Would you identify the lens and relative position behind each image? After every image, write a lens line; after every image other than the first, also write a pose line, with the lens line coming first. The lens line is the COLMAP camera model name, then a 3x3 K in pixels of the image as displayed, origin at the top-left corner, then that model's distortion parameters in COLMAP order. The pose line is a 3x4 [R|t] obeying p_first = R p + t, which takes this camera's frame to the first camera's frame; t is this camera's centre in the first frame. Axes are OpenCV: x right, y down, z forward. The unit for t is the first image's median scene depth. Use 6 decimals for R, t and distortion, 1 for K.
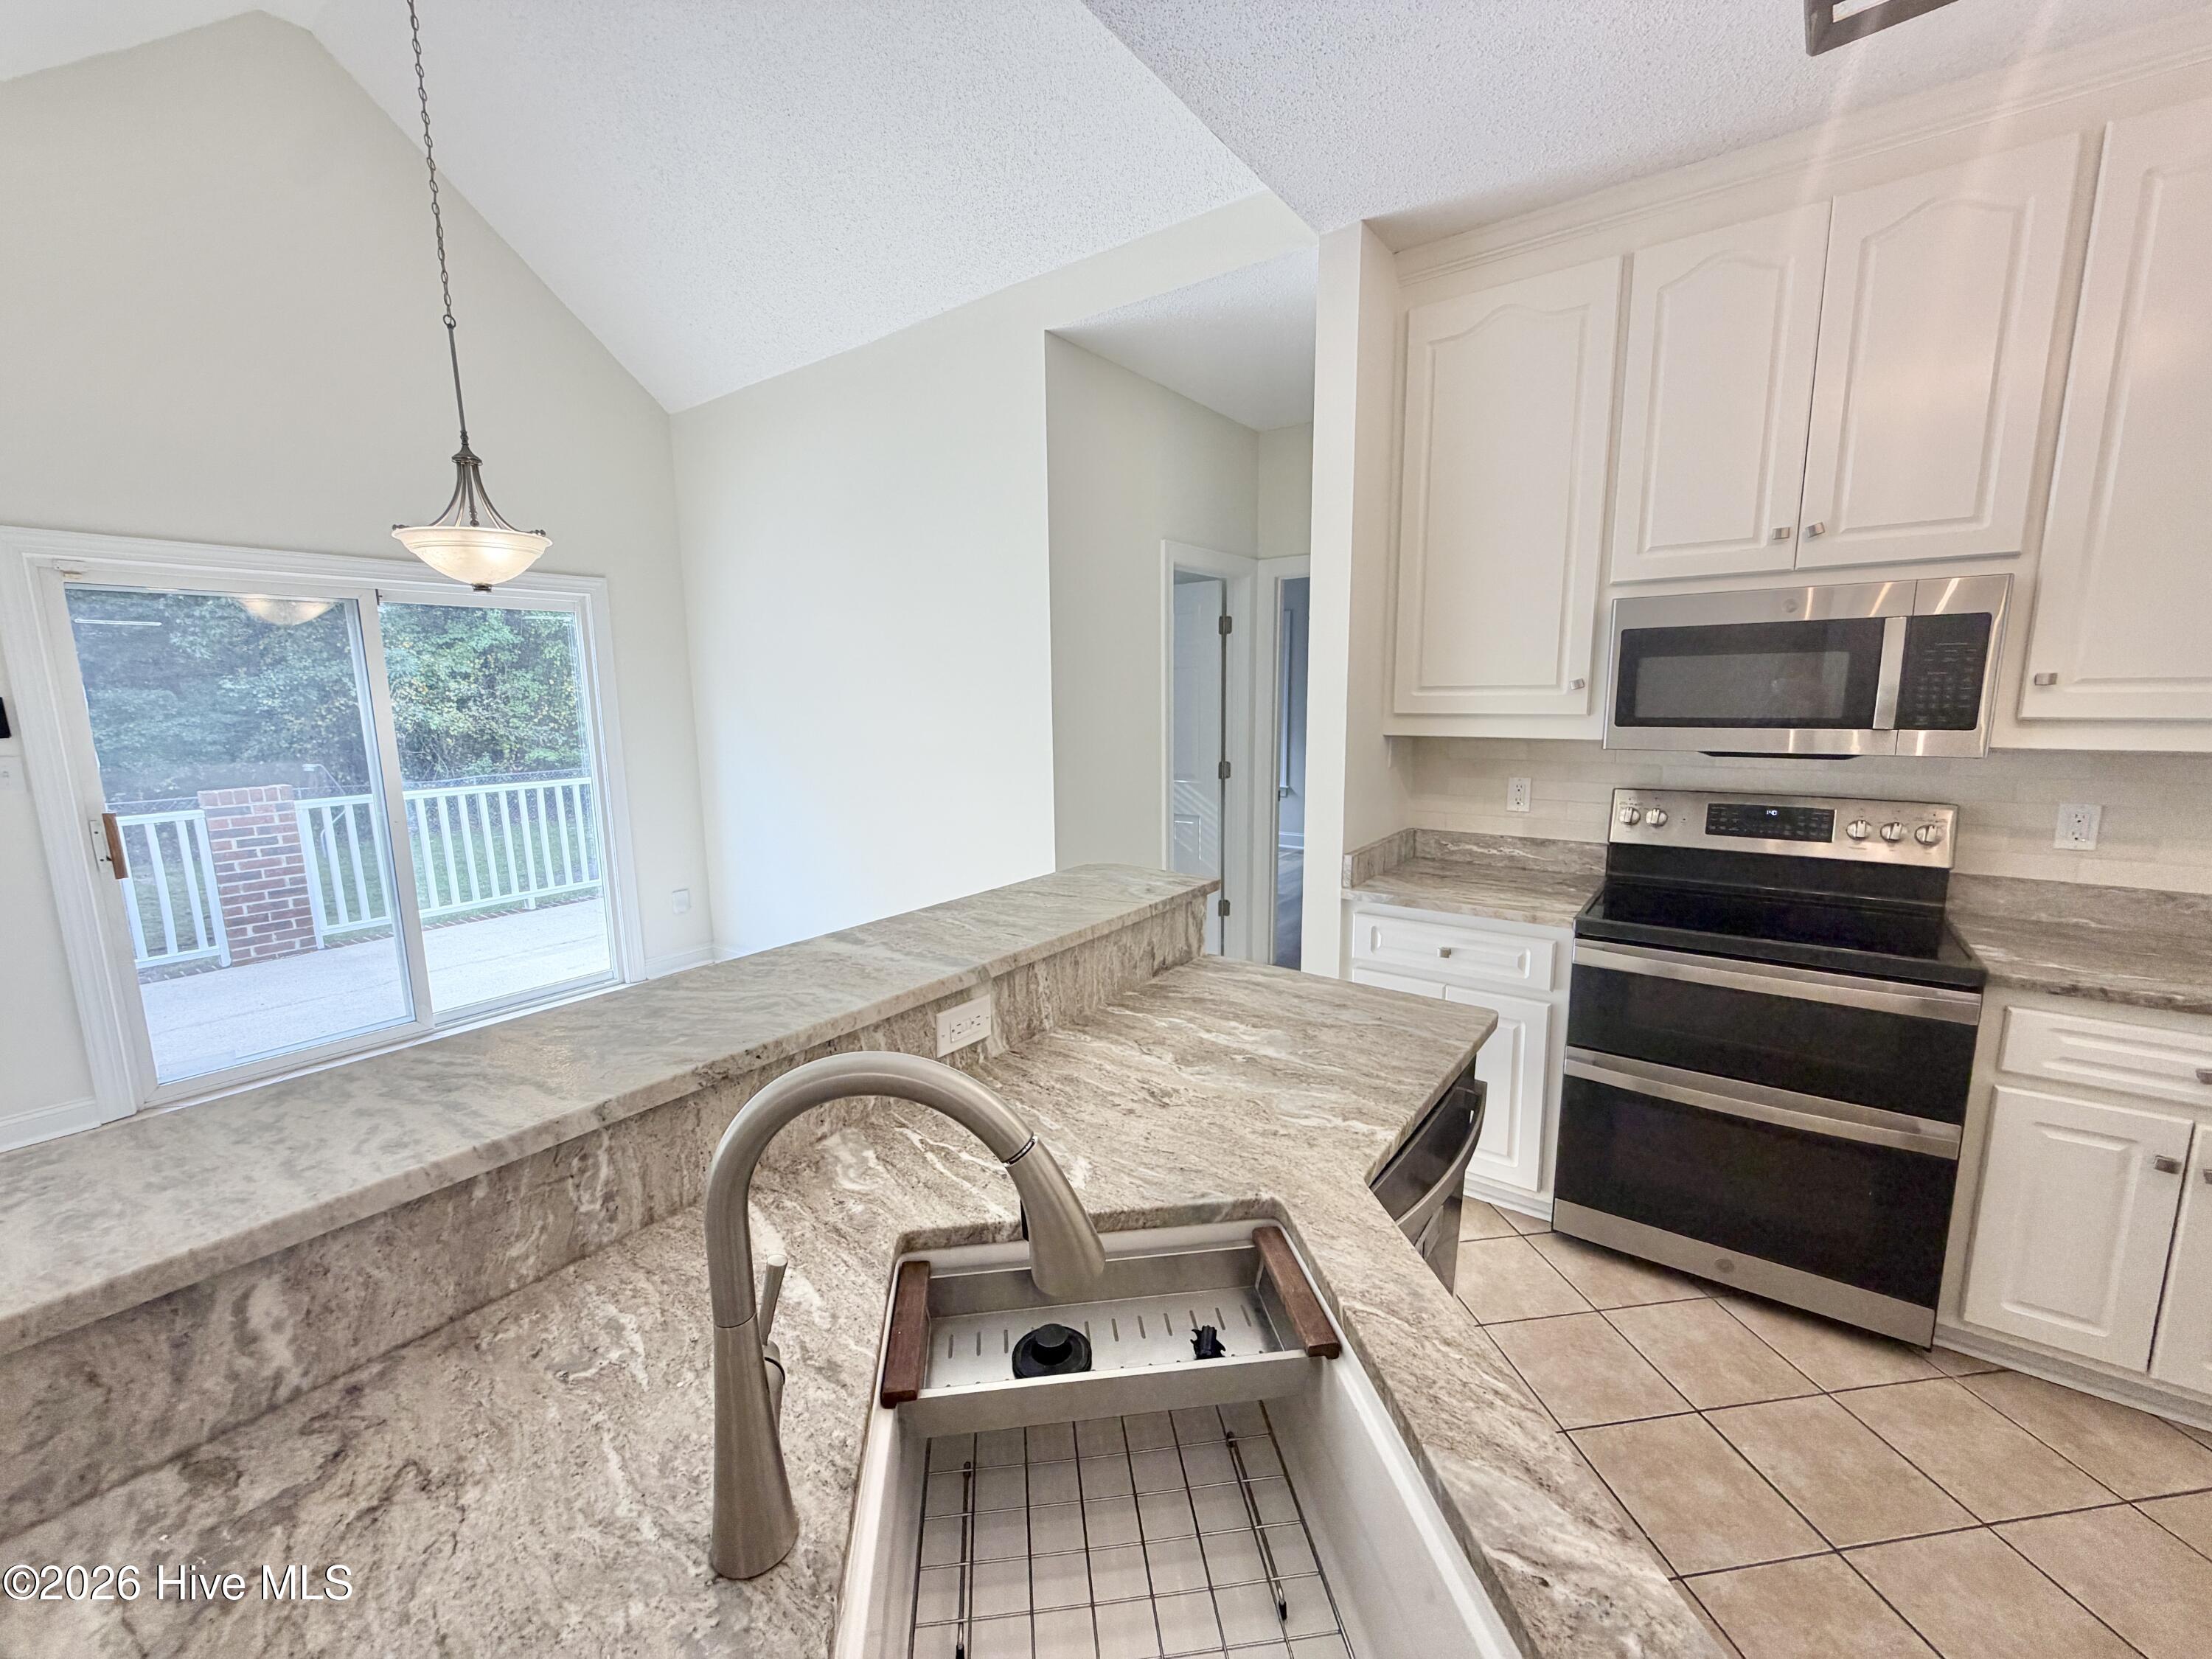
lens RADIAL K [[880.7, 0, 1099.8], [0, 880.7, 831.6], [0, 0, 1]] dist [0.000522, -0.000127]
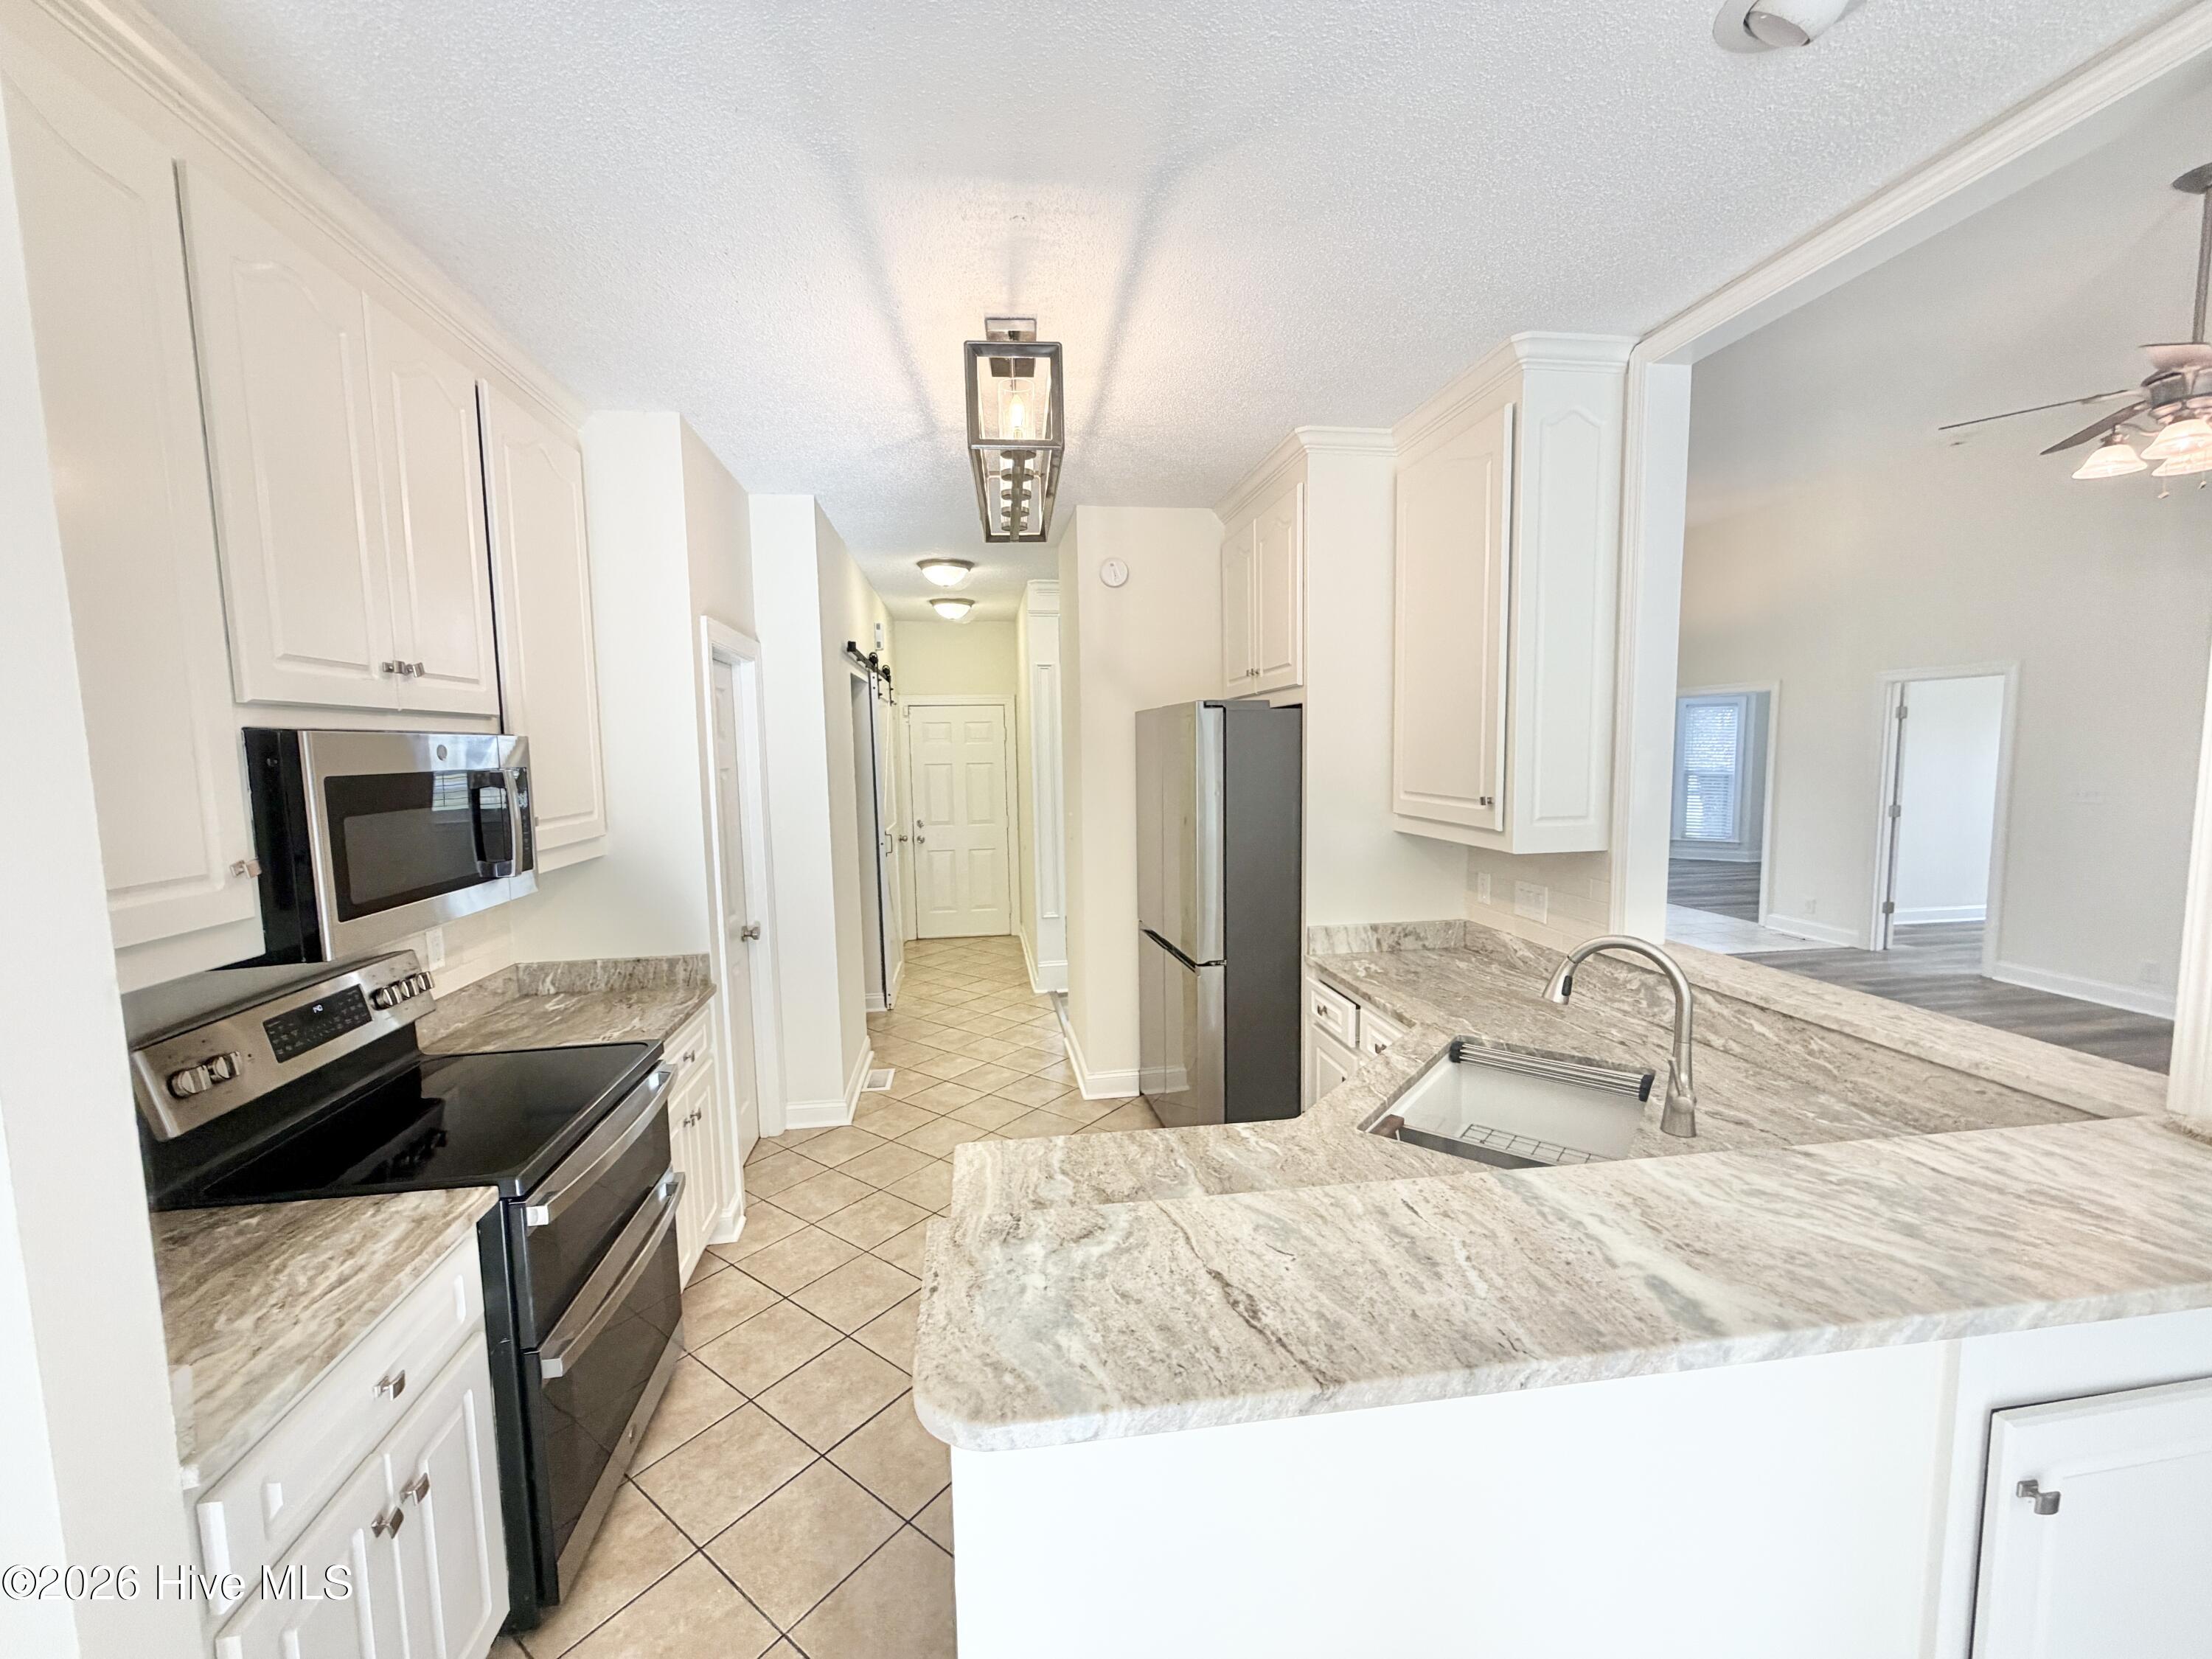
lens RADIAL K [[880.7, 0, 1099.8], [0, 880.7, 831.6], [0, 0, 1]] dist [0.000522, -0.000127]
pose [[-0.709584, -0.041932, 0.703372, -0.282397], [0.140044, 0.969921, 0.199102, -0.248290], [-0.690564, 0.239782, -0.682368, 1.094408]]
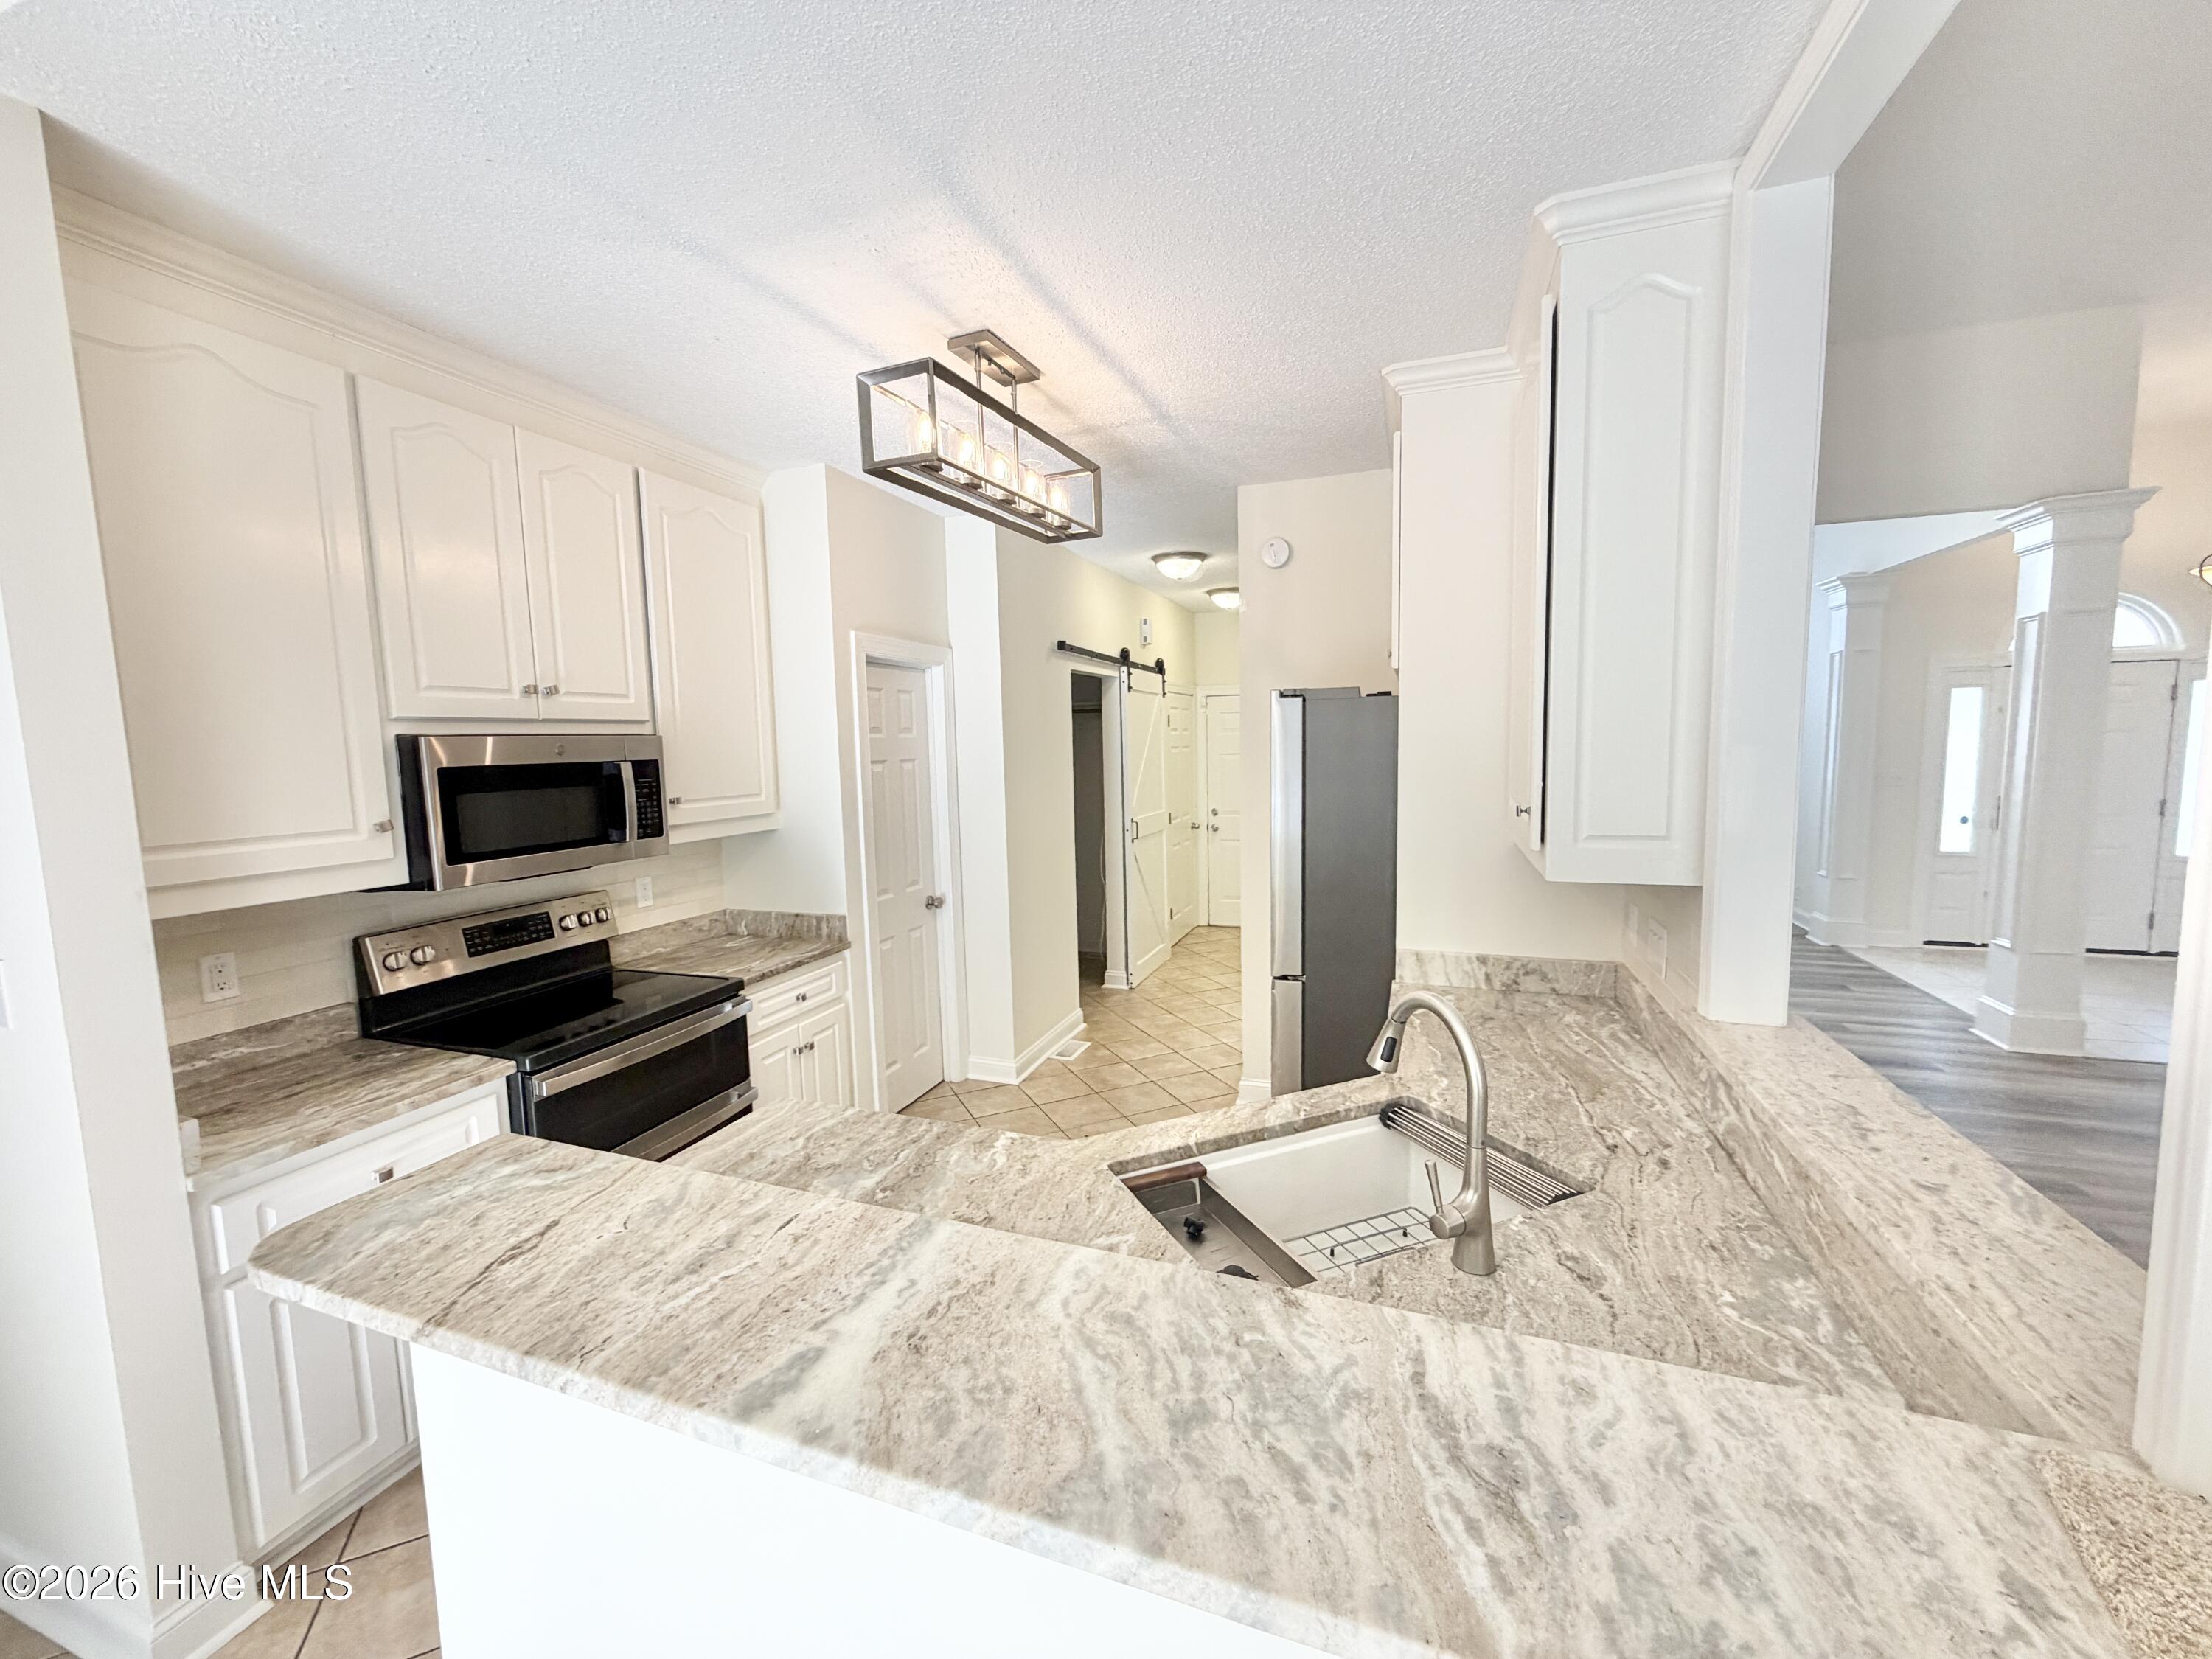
lens RADIAL K [[880.7, 0, 1099.8], [0, 880.7, 831.6], [0, 0, 1]] dist [0.000522, -0.000127]
pose [[-0.288700, -0.078024, 0.954235, -0.566371], [0.178461, 0.974821, 0.133700, -0.165794], [-0.940640, 0.208893, -0.267507, 0.608265]]
